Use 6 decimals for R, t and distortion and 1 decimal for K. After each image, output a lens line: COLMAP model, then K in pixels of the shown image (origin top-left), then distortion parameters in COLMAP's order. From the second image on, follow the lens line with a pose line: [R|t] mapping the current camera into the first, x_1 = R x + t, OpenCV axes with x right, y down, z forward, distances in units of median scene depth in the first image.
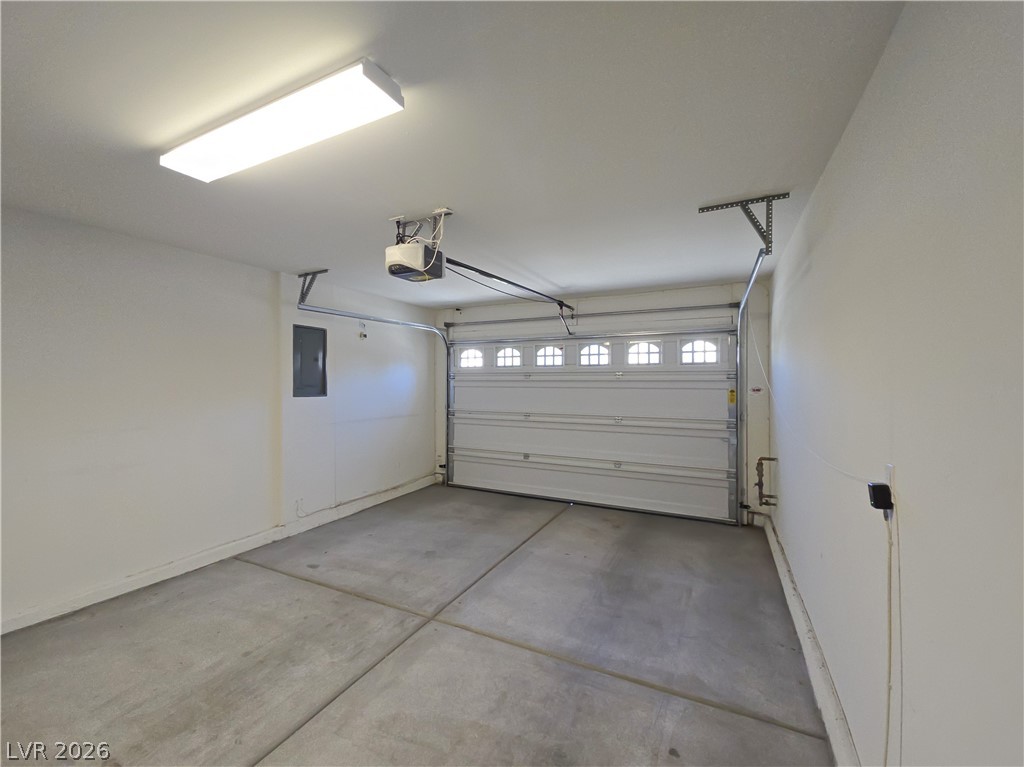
lens RADIAL K [[437.3, 0, 512.2], [0, 437.3, 381.4], [0, 0, 1]] dist [0.002827, -0.001375]
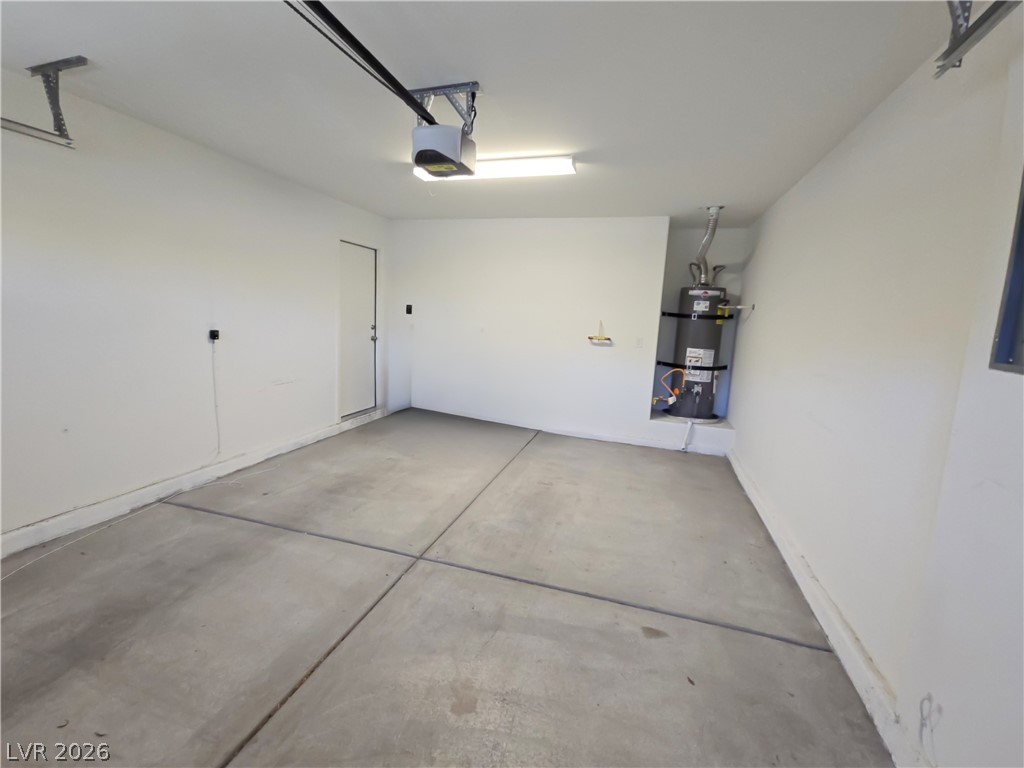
lens RADIAL K [[437.3, 0, 510.7], [0, 437.3, 381.5], [0, 0, 1]] dist [0.002827, -0.001375]
pose [[-0.983759, -0.023472, -0.177952, -0.218159], [-0.051312, 0.986815, 0.153501, 0.025231], [0.172003, 0.160140, -0.971993, 2.012892]]
